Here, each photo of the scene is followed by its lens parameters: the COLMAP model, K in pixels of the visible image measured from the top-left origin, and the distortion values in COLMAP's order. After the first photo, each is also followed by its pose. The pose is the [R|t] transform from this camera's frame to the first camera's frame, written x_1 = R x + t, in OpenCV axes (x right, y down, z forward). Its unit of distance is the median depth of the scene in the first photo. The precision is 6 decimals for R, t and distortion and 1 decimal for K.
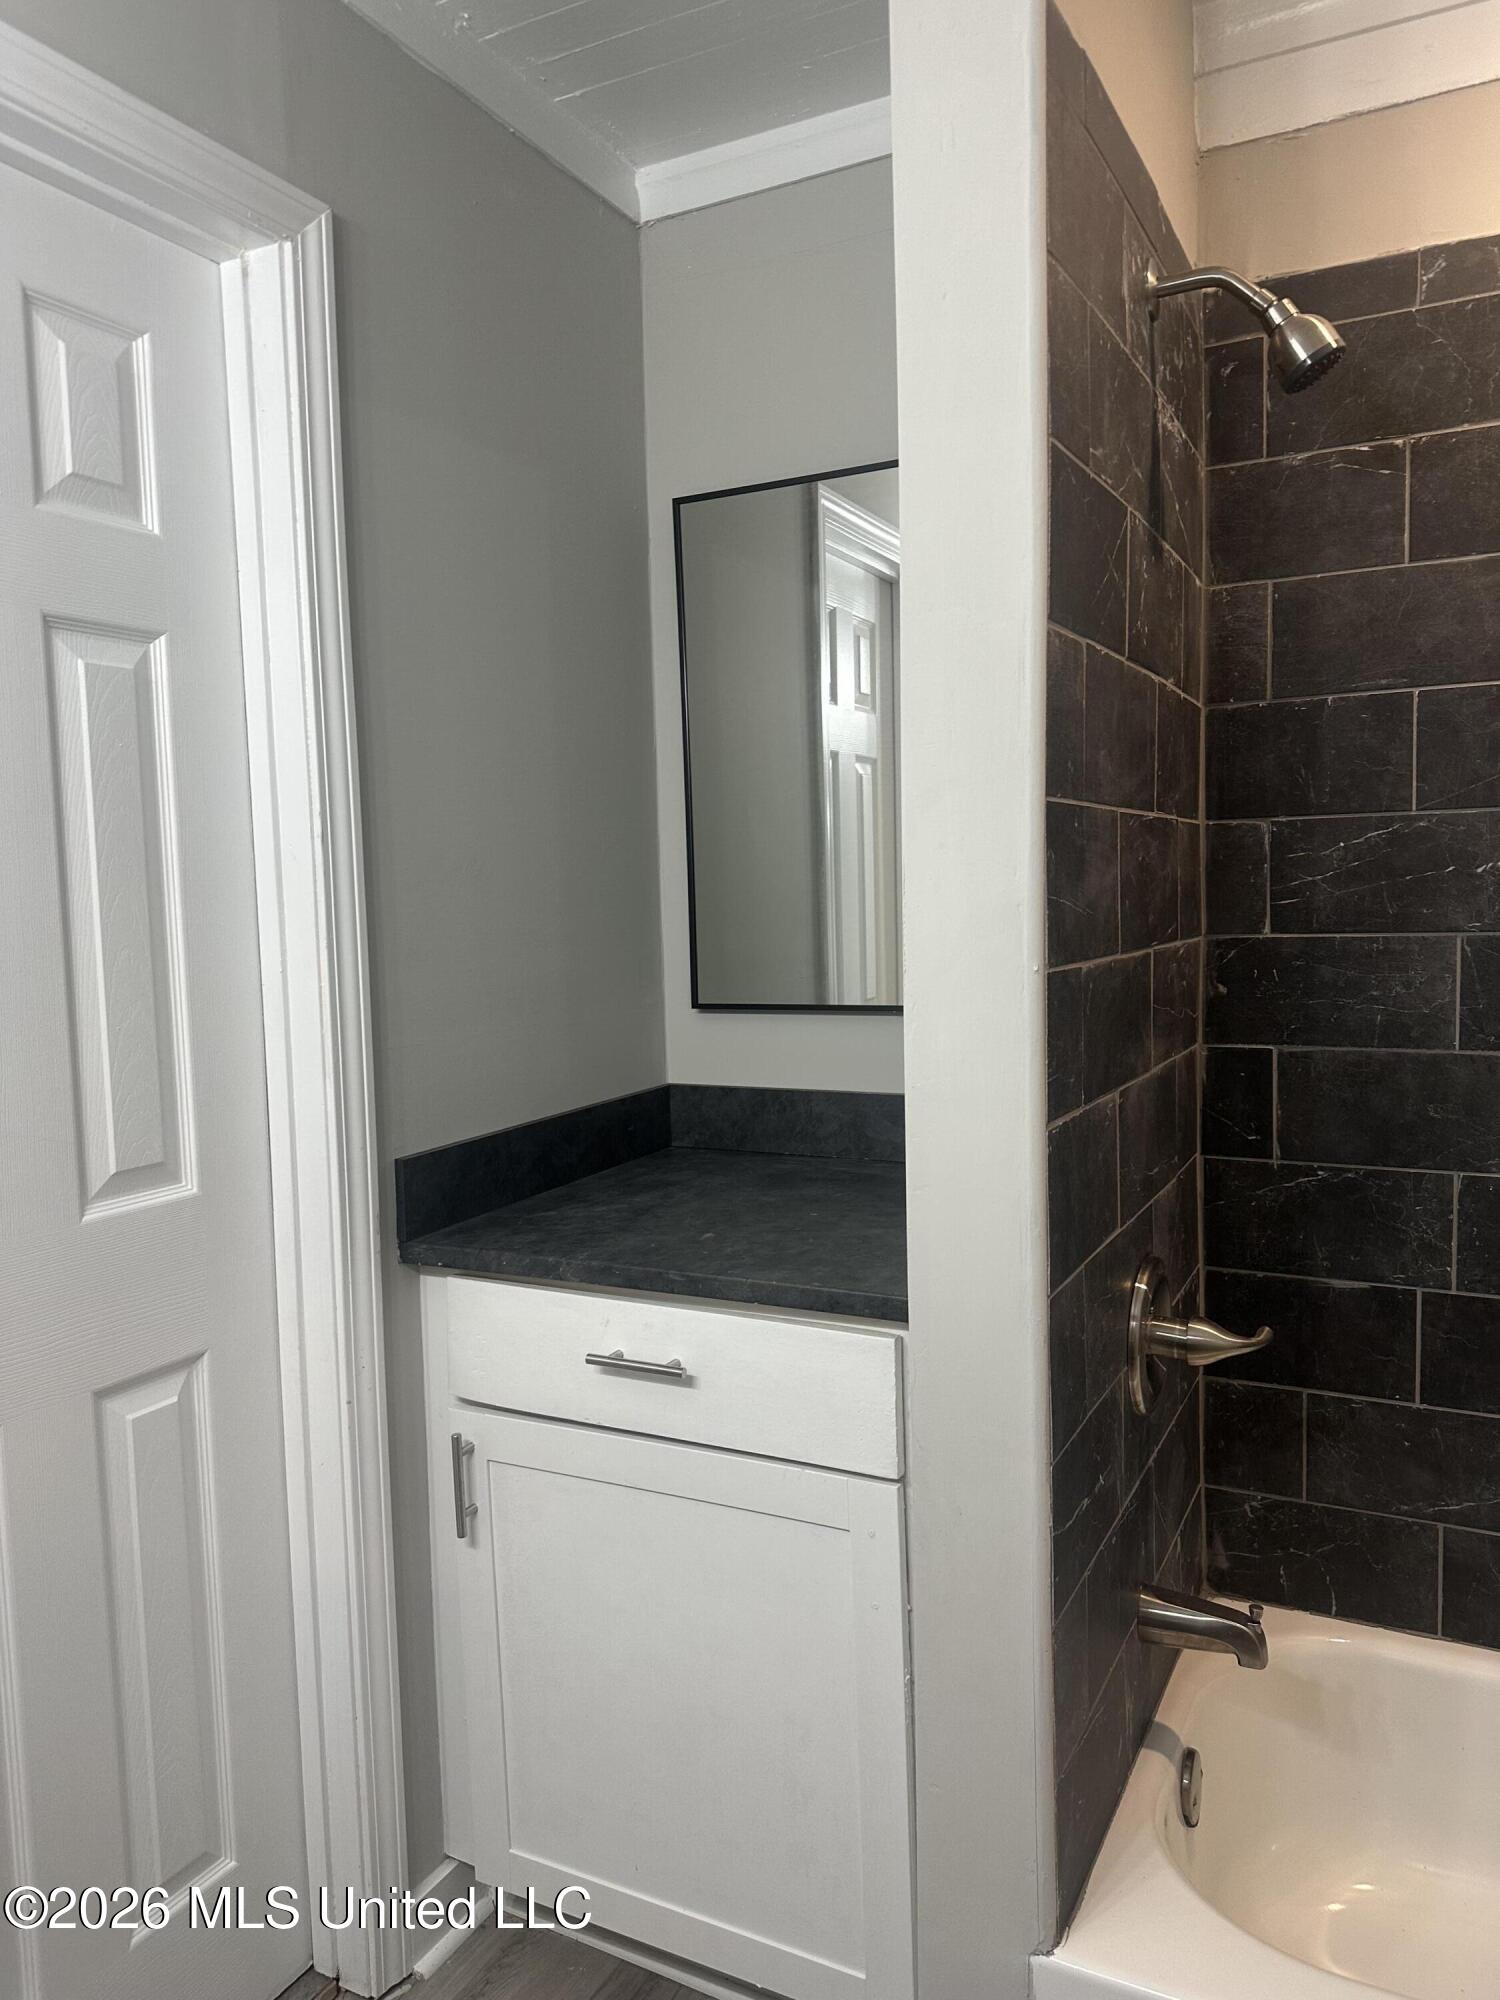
lens RADIAL K [[1385.6, 0, 758.0], [0, 1385.6, 994.4], [0, 0, 1]] dist [0.046763, -0.063693]
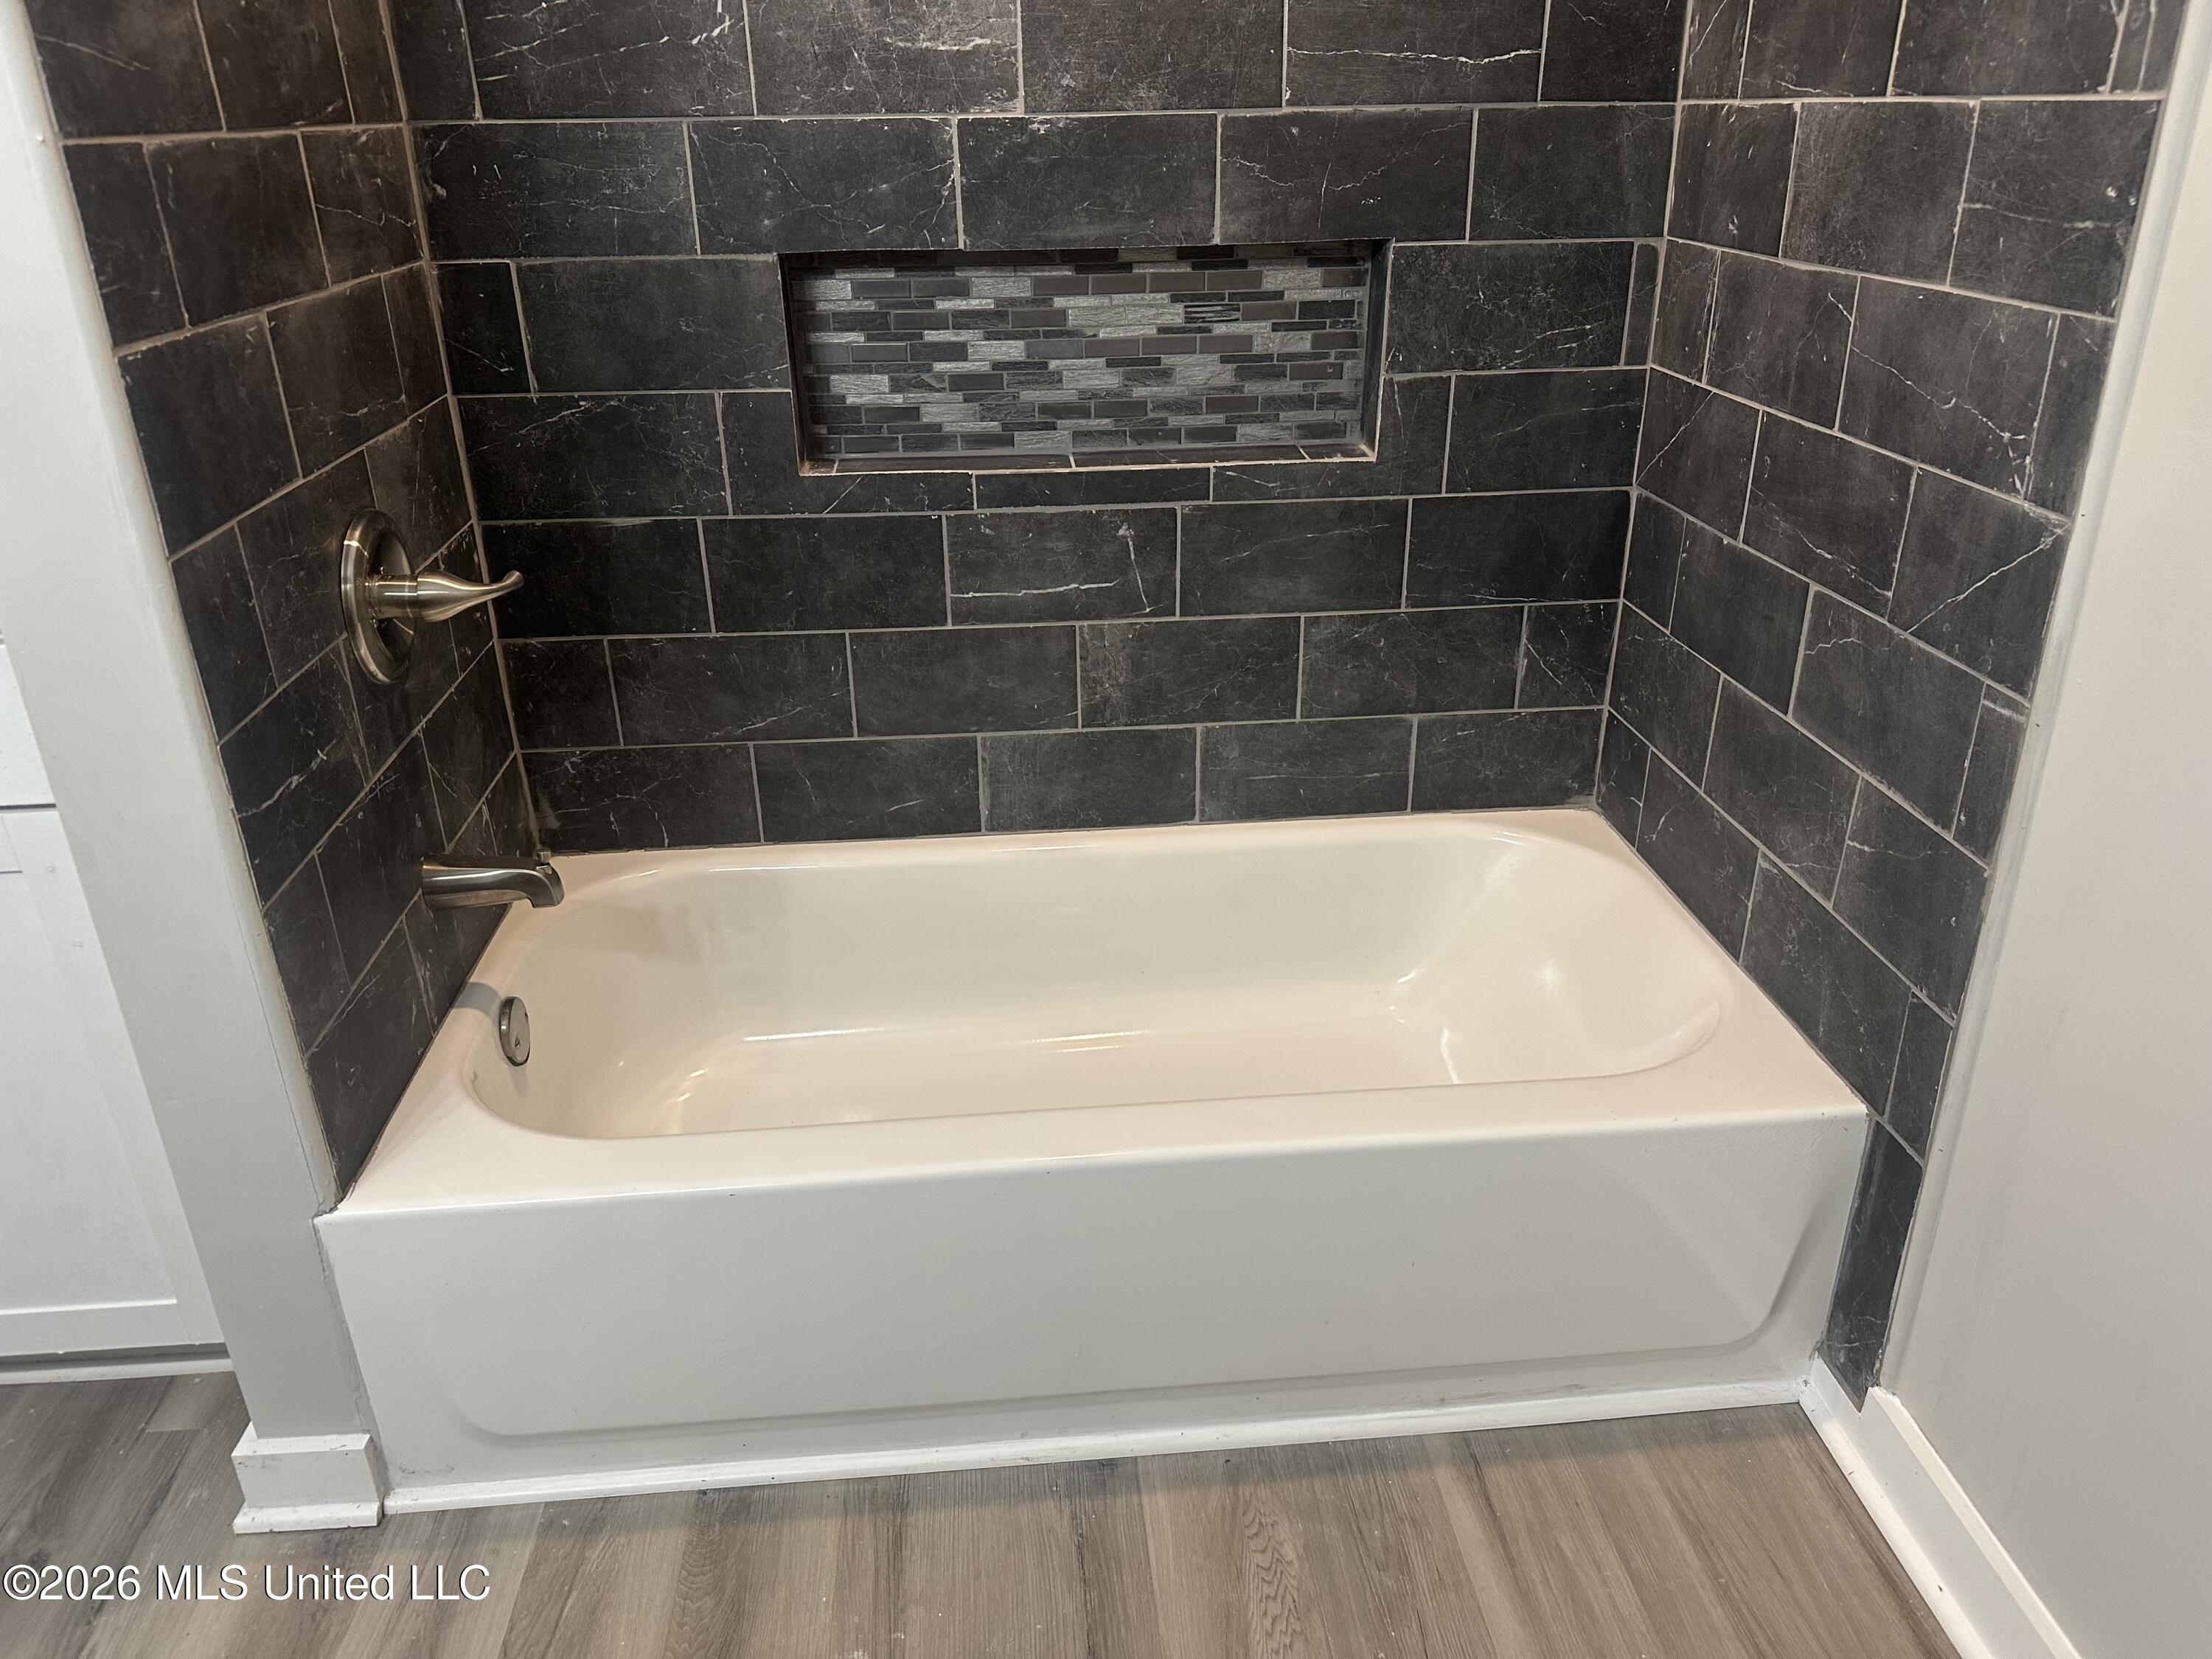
lens RADIAL K [[1532.5, 0, 1115.0], [0, 1532.5, 808.5], [0, 0, 1]] dist [0.046763, -0.063693]
pose [[0.847837, -0.207148, 0.488121, 0.161110], [0.029642, 0.937613, 0.346416, 0.038729], [-0.529428, -0.279235, 0.801083, -0.084035]]
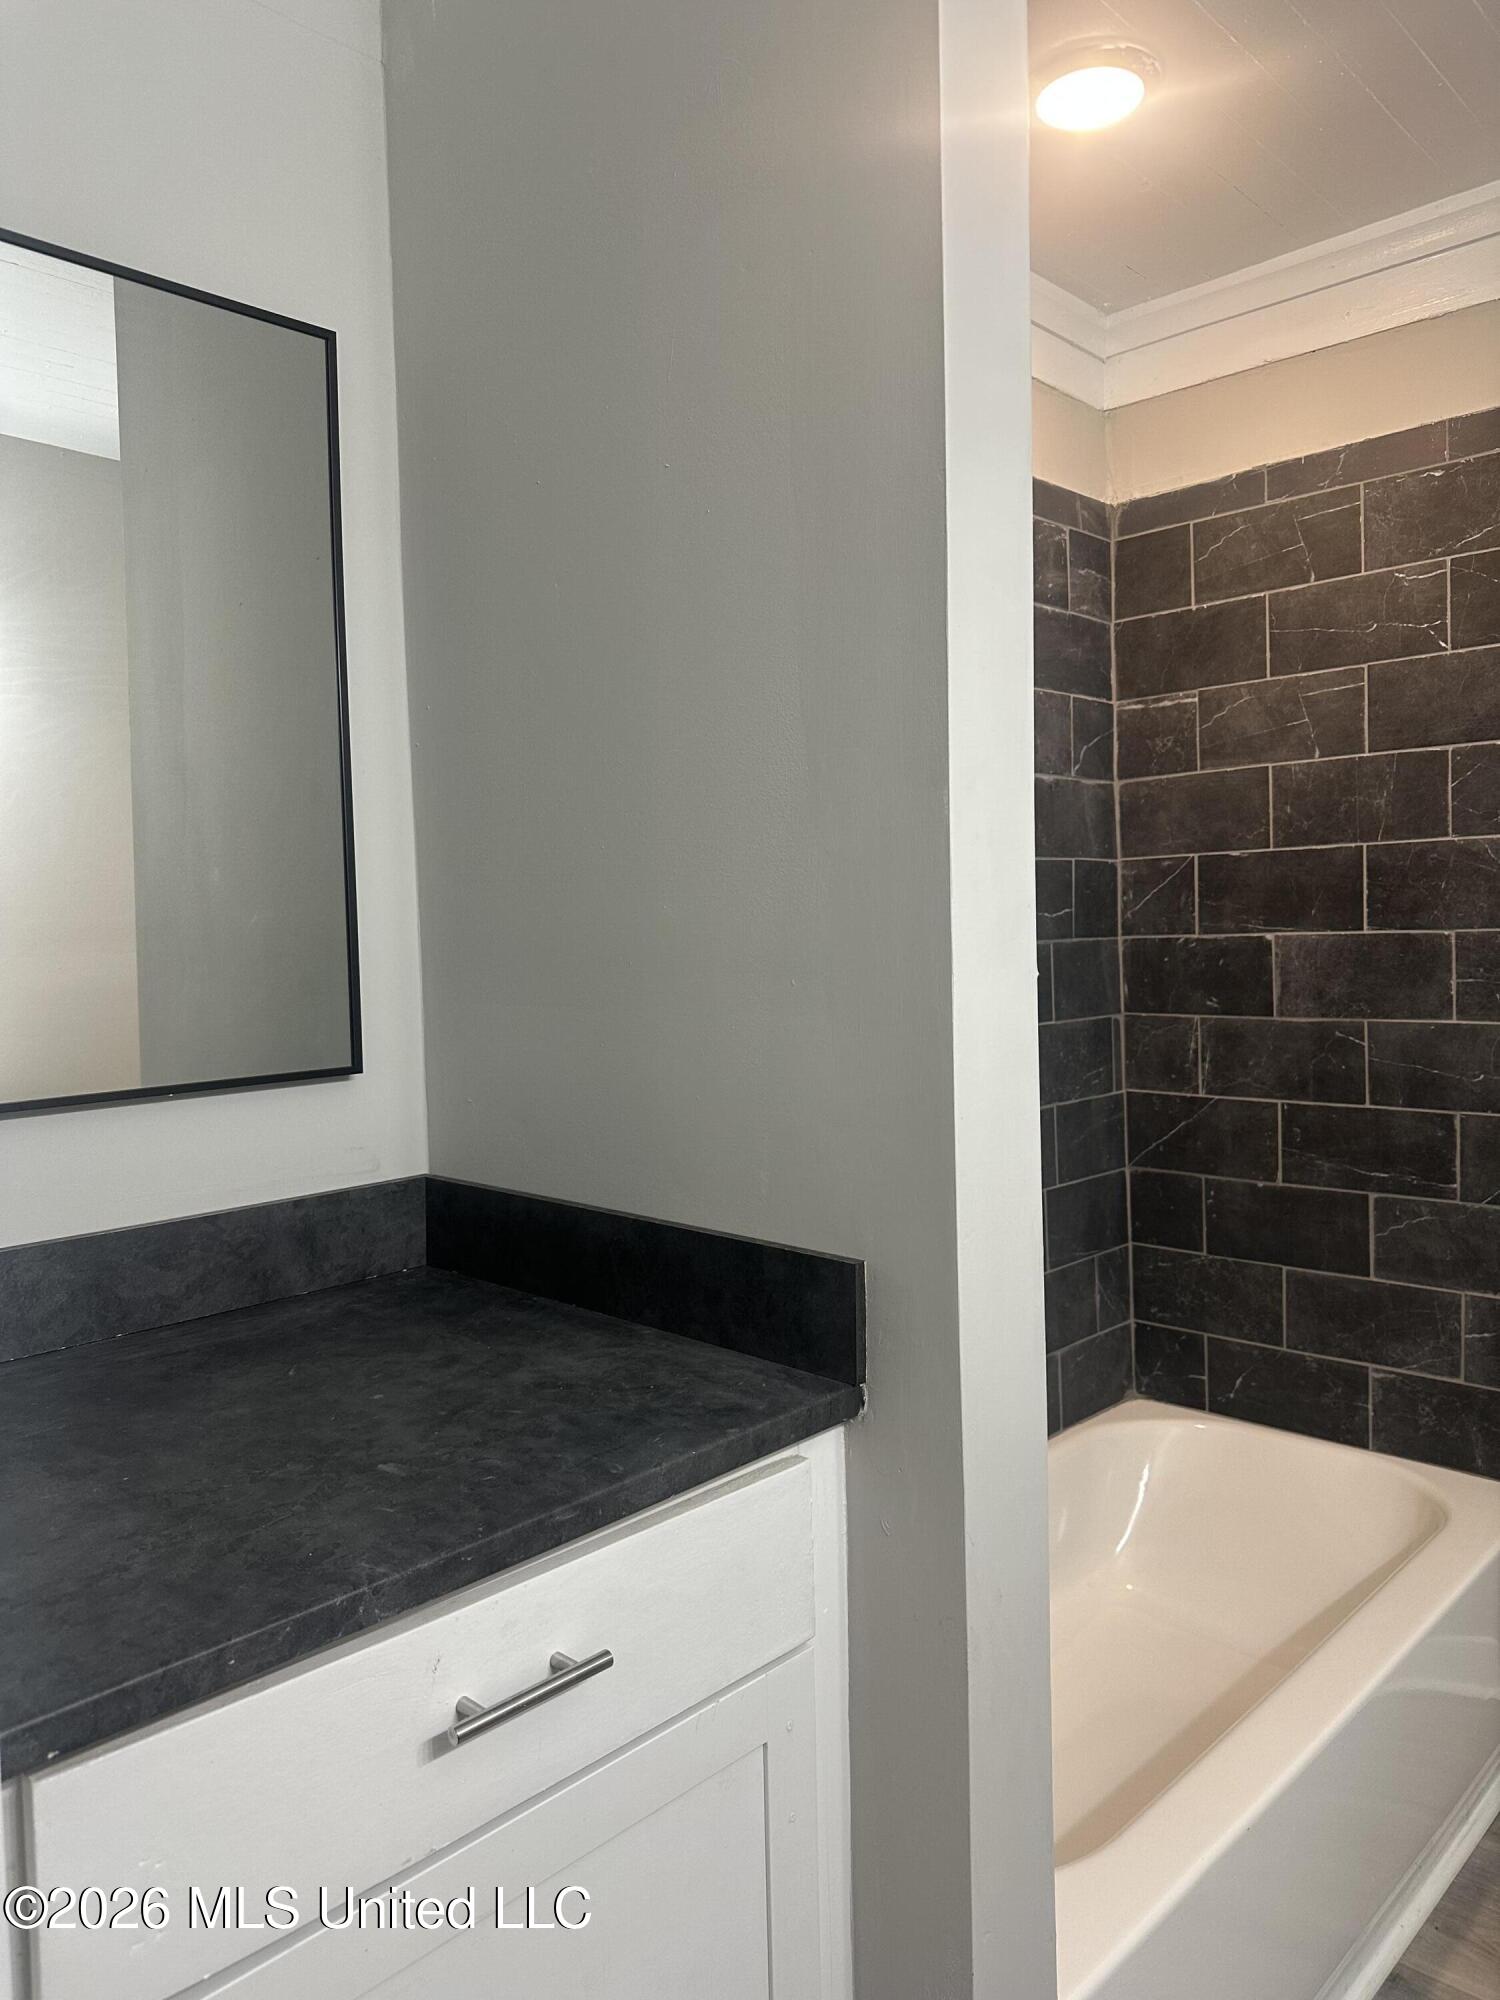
lens RADIAL K [[1385.6, 0, 747.9], [0, 1385.6, 999.4], [0, 0, 1]] dist [0.046763, -0.063693]
pose [[0.299768, -0.033253, 0.953432, -0.571199], [0.087145, 0.996169, 0.007344, -0.018236], [-0.950024, 0.080886, 0.301517, 0.673343]]
